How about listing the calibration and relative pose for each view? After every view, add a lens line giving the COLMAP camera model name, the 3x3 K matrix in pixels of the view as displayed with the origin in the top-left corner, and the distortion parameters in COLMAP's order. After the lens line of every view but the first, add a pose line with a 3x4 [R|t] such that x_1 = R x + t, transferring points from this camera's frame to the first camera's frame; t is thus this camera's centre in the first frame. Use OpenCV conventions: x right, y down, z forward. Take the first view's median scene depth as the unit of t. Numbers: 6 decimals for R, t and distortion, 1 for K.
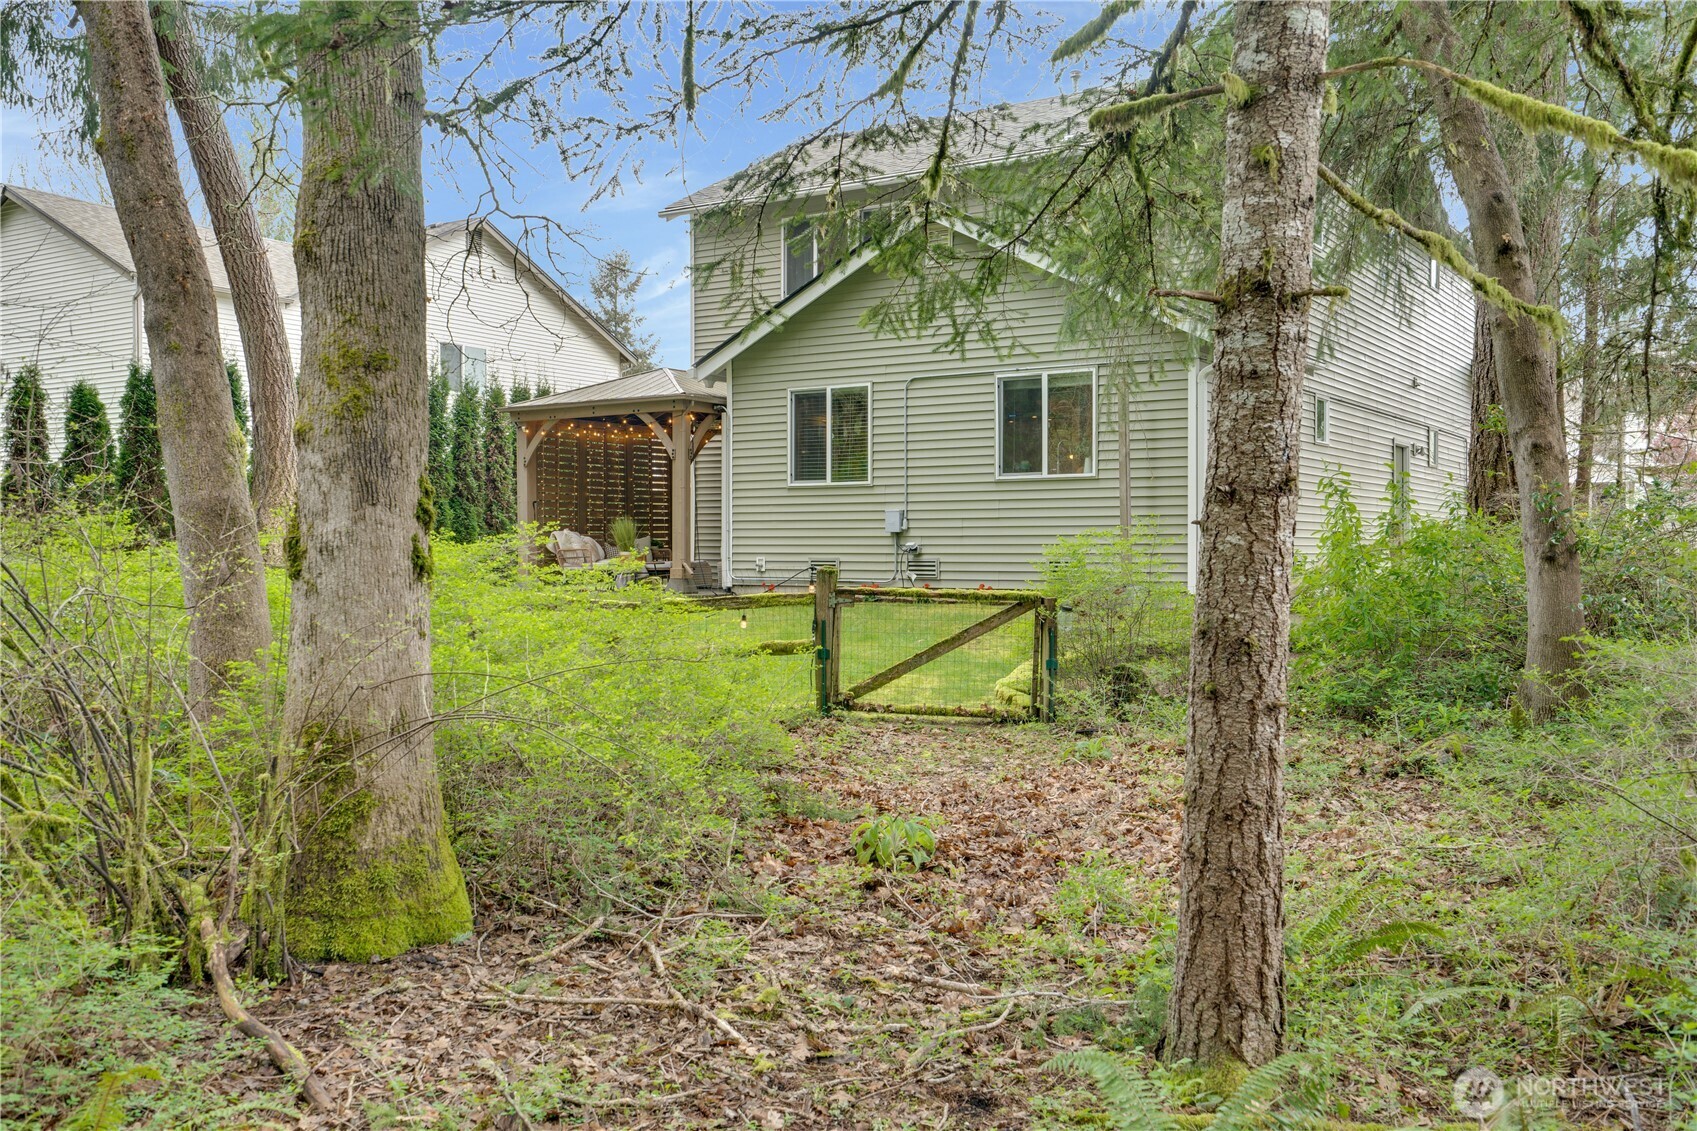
lens RADIAL K [[1537.6, 0, 853.9], [0, 1537.6, 555.1], [0, 0, 1]] dist [0.089798, 0.000000]
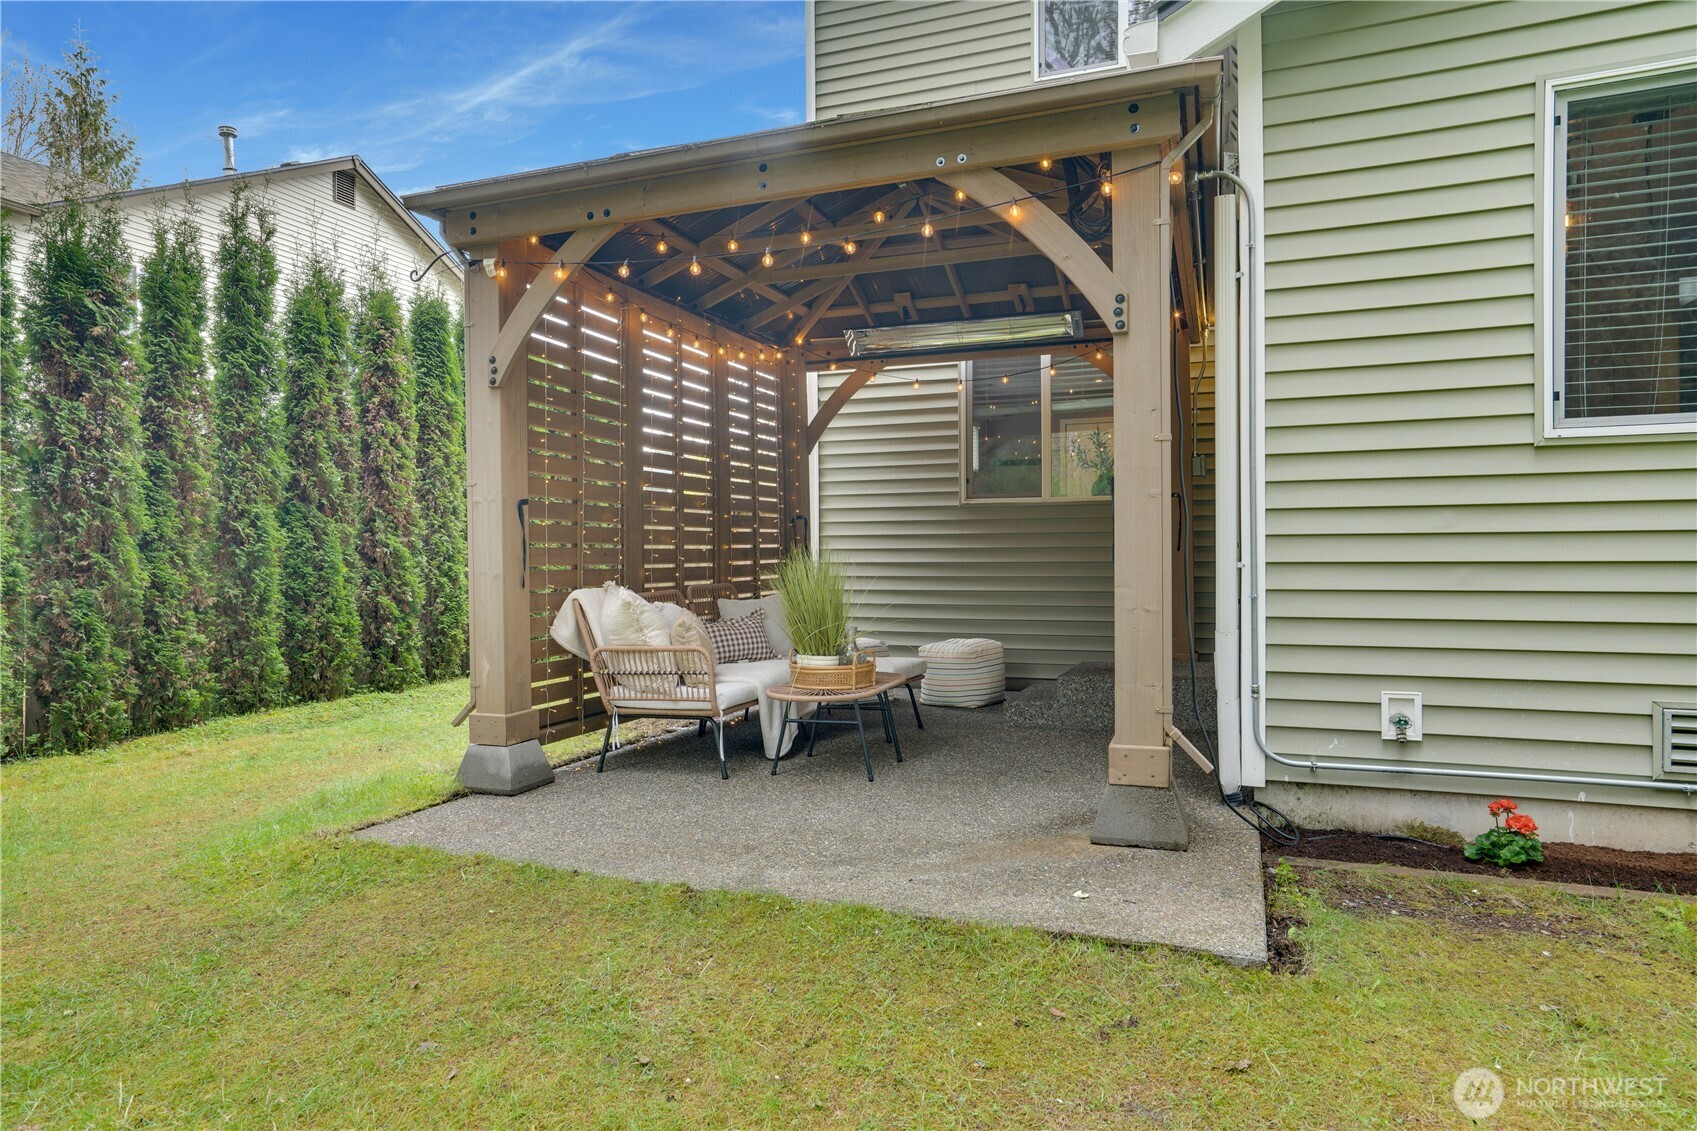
lens RADIAL K [[1028.1, 0, 851.2], [0, 1028.1, 563.0], [0, 0, 1]] dist [0.006423, 0.005300]
pose [[0.978046, -0.006067, 0.208303, -0.199069], [0.005892, 0.999982, 0.001460, -0.023335], [-0.208308, -0.000201, 0.978063, 0.836353]]
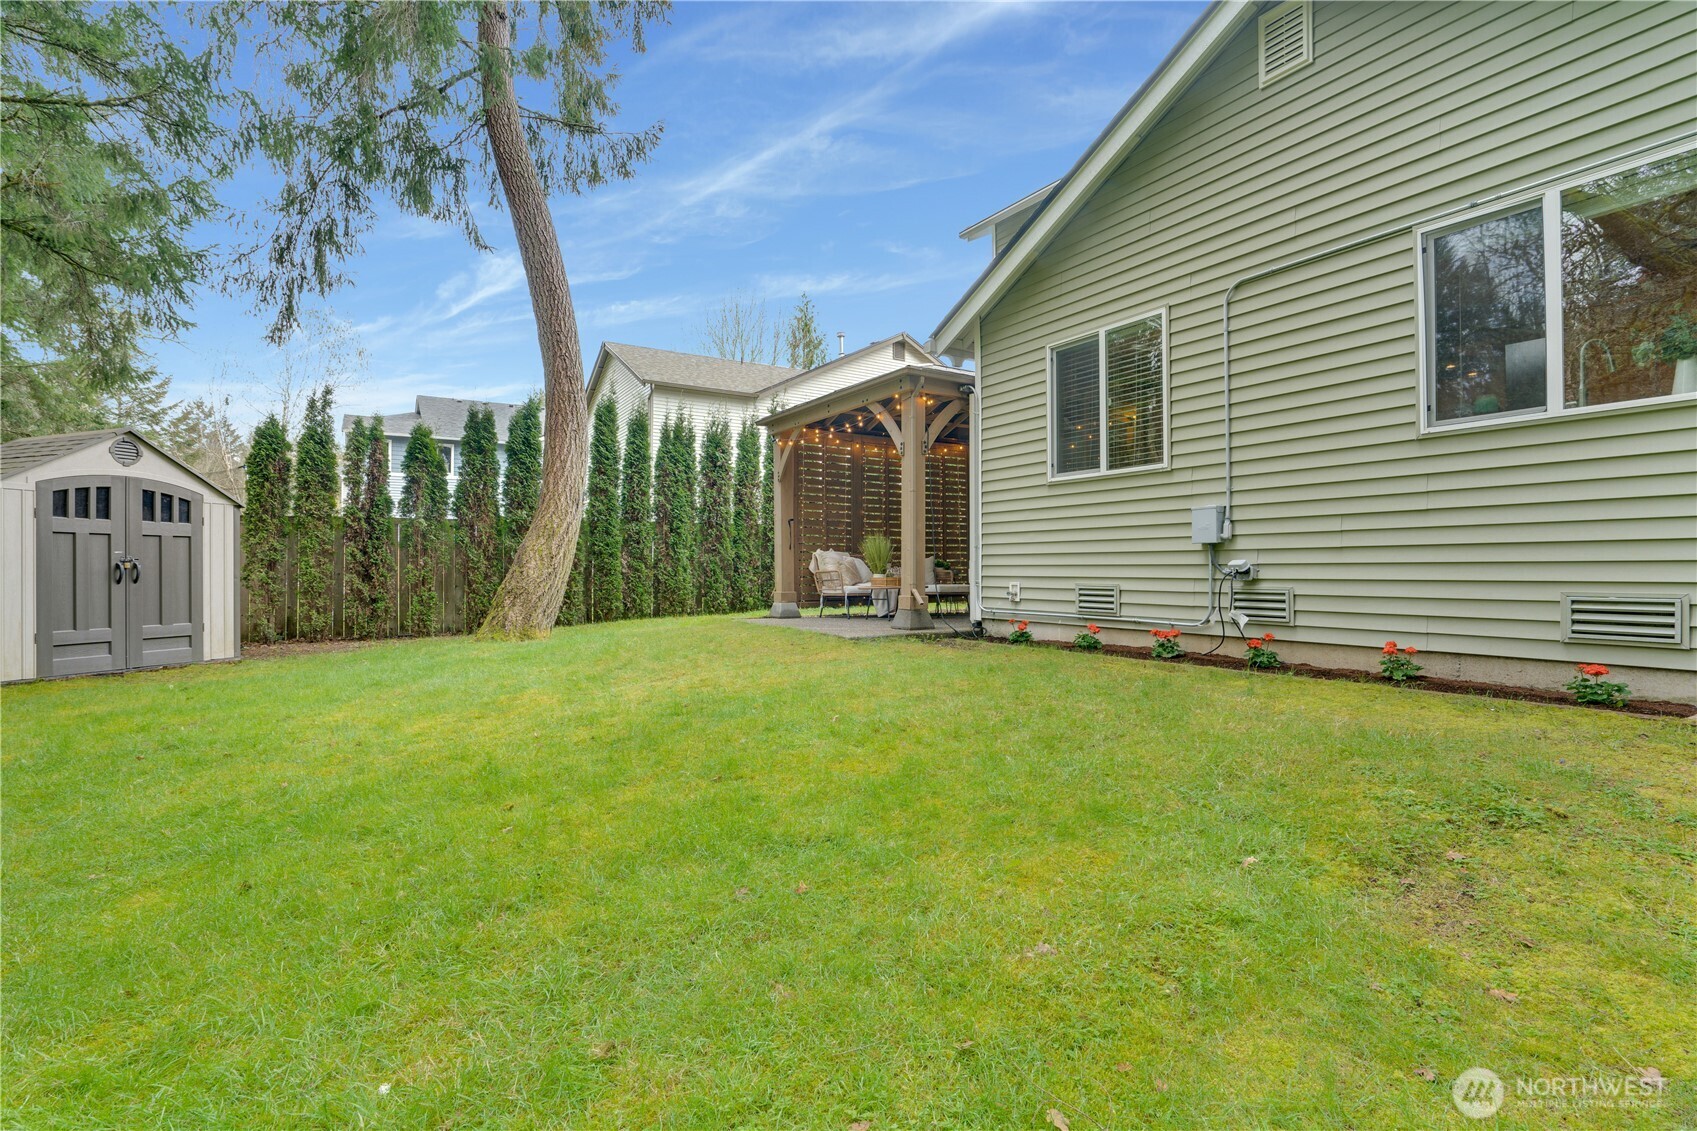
lens RADIAL K [[795.1, 0, 864.2], [0, 795.1, 562.6], [0, 0, 1]] dist [-0.022810, 0.003131]
pose [[0.917702, -0.005177, -0.397236, 0.024384], [0.000787, 0.999937, -0.011214, -0.003795], [0.397269, 0.009978, 0.917648, 0.624467]]
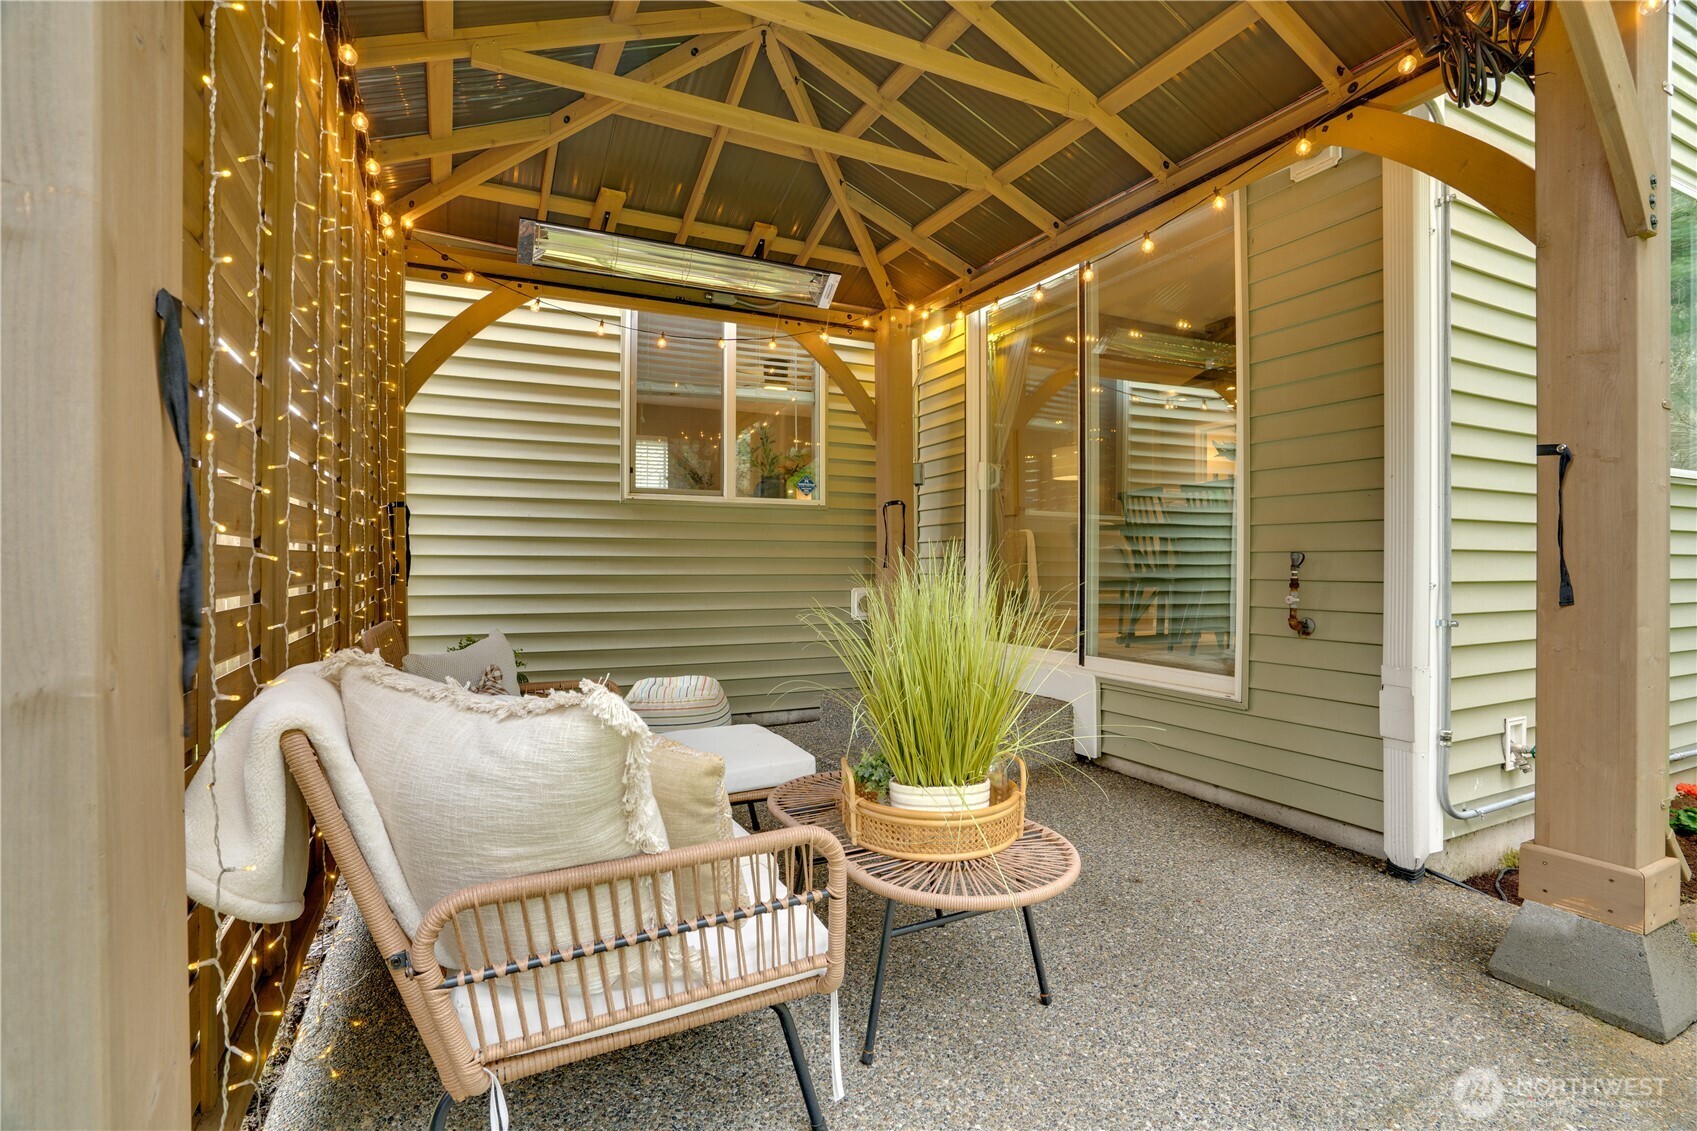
lens RADIAL K [[795.1, 0, 832.8], [0, 795.1, 558.5], [0, 0, 1]] dist [-0.022810, 0.003131]
pose [[0.523918, 0.001952, 0.851767, -0.241866], [0.004903, 0.999974, -0.005307, -0.026085], [-0.851755, 0.006957, 0.523894, 1.034595]]
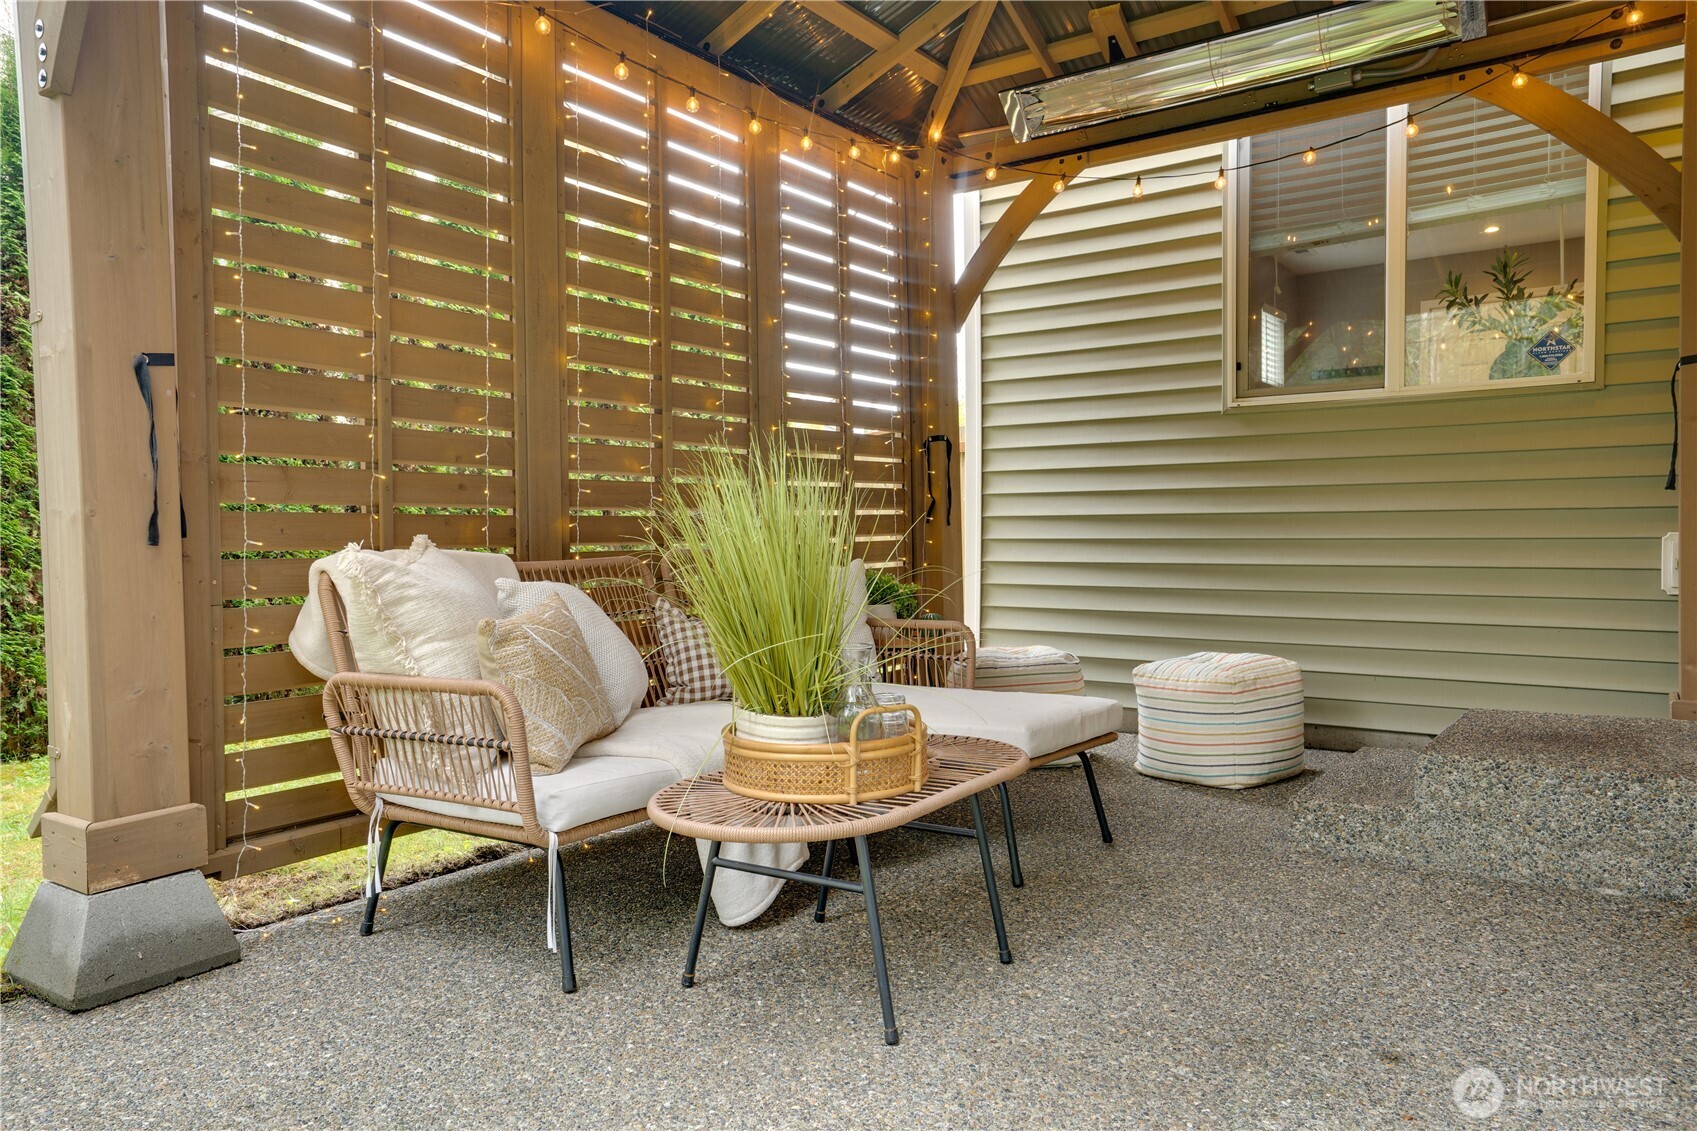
lens RADIAL K [[1151.3, 0, 845.4], [0, 1151.3, 563.7], [0, 0, 1]] dist [0.020065, 0.003671]
pose [[0.998841, -0.006302, -0.047717, -0.146323], [0.007368, 0.999726, 0.022198, -0.018181], [0.047564, -0.022524, 0.998614, 0.960128]]
